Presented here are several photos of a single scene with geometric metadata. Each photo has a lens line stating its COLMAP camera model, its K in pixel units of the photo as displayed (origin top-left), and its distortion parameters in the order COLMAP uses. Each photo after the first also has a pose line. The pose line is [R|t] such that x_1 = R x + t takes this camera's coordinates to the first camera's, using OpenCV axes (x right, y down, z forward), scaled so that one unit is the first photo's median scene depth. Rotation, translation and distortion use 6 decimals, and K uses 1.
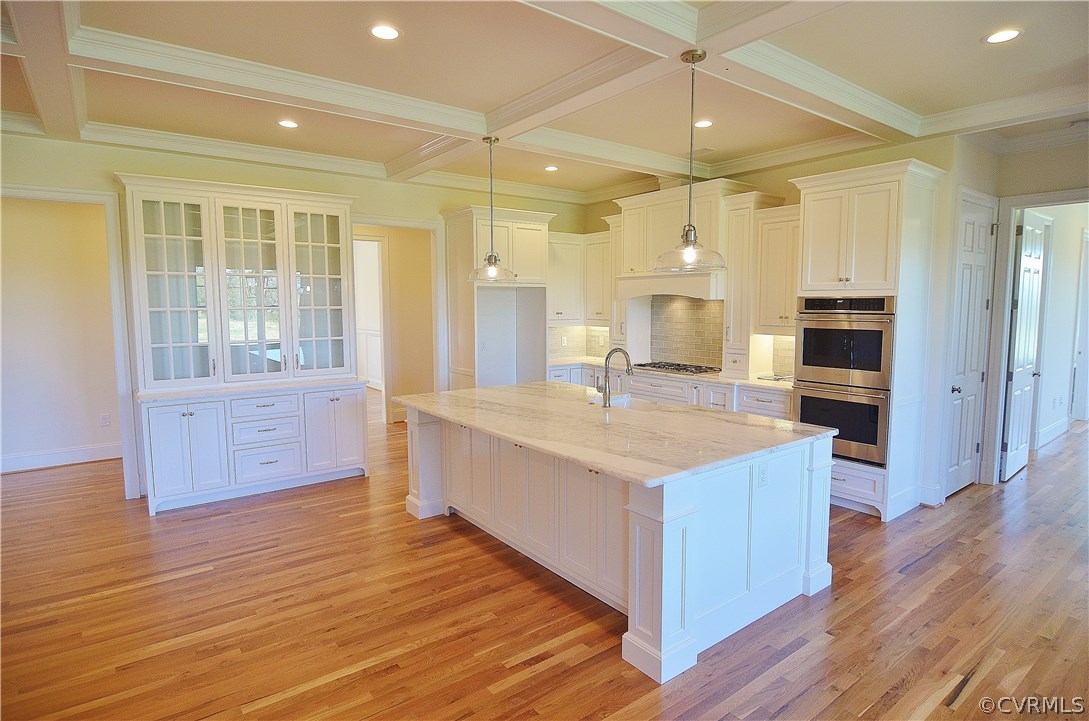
lens RADIAL K [[588.6, 0, 546.7], [0, 588.6, 357.5], [0, 0, 1]] dist [-0.021020, 0.000000]
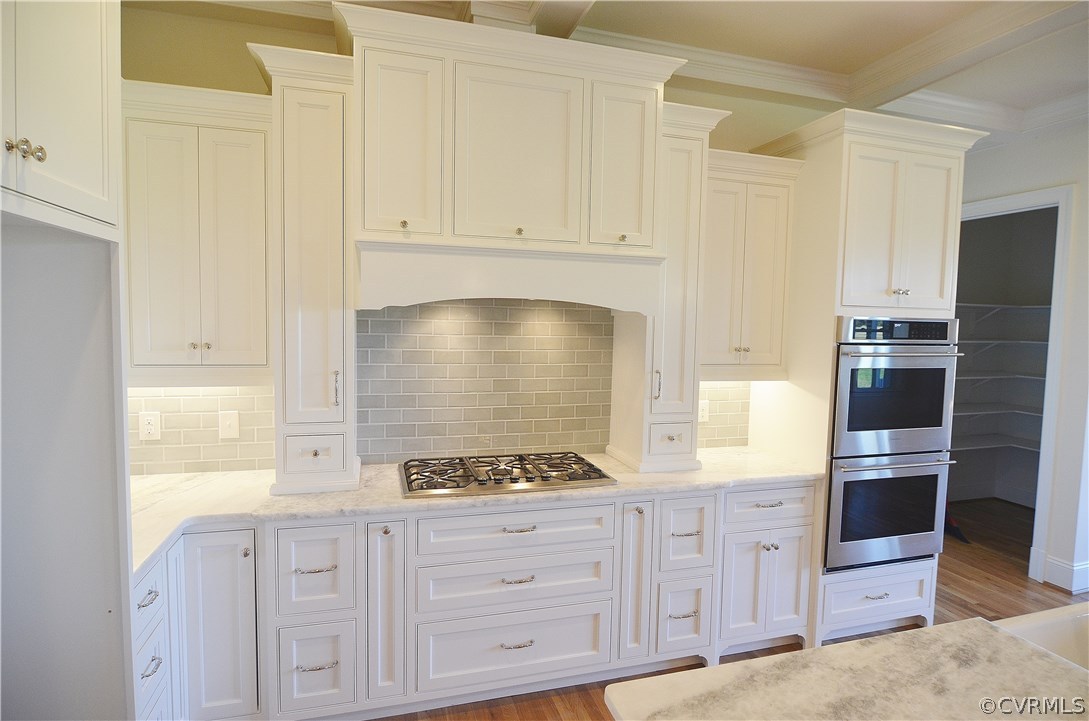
lens RADIAL K [[588.6, 0, 552.0], [0, 588.6, 358.3], [0, 0, 1]] dist [-0.021020, 0.000000]
pose [[0.342426, -0.051274, 0.938145, -0.227983], [0.065654, 0.997375, 0.030548, -0.102903], [-0.937248, 0.051133, 0.344894, 1.120563]]
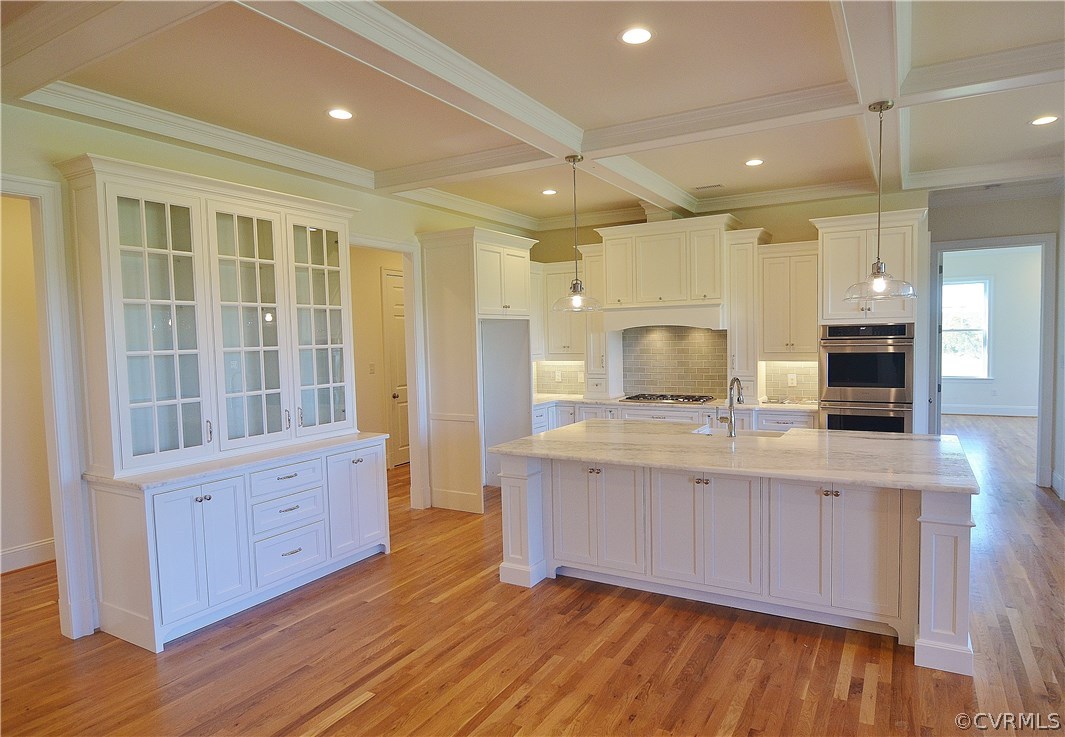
lens RADIAL K [[638.0, 0, 557.6], [0, 638.0, 372.3], [0, 0, 1]] dist [-0.012712, -0.008370]
pose [[0.915133, -0.041283, 0.401032, -0.529161], [0.057604, 0.997926, -0.028722, -0.009476], [-0.399015, 0.049386, 0.915614, 0.112352]]
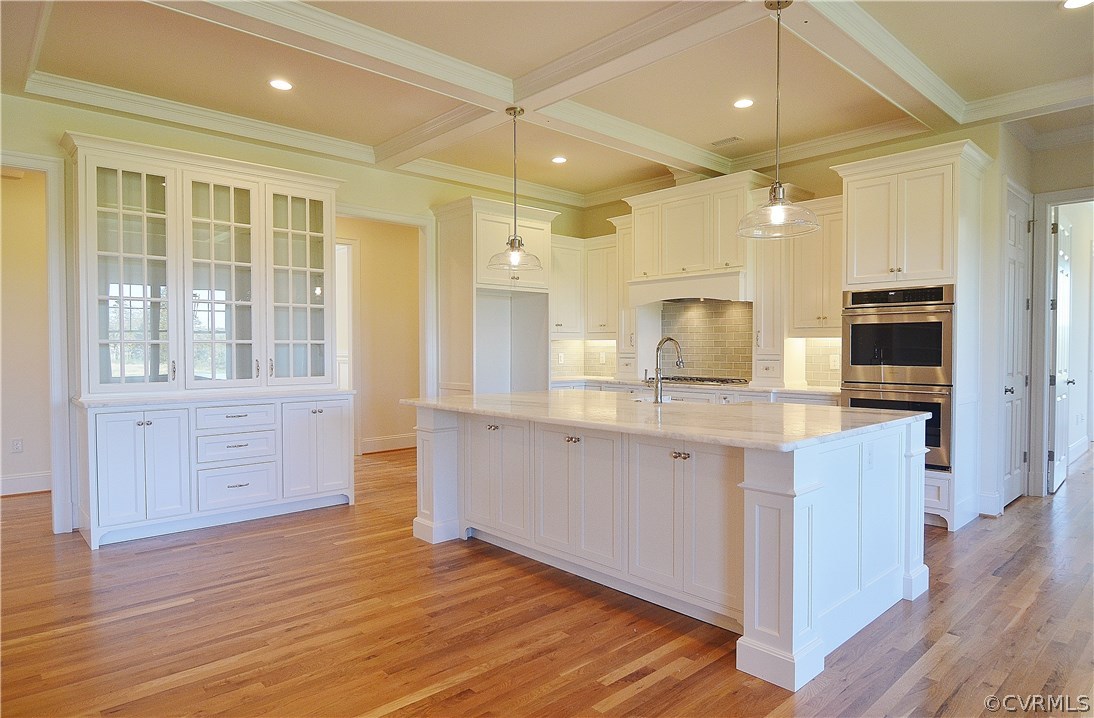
lens RADIAL K [[649.1, 0, 550.8], [0, 649.1, 363.9], [0, 0, 1]] dist [-0.020336, -0.001958]
pose [[0.995402, -0.000572, 0.095788, -0.134357], [0.007229, 0.997579, -0.069164, 0.081468], [-0.095517, 0.069538, 0.992996, 0.042251]]
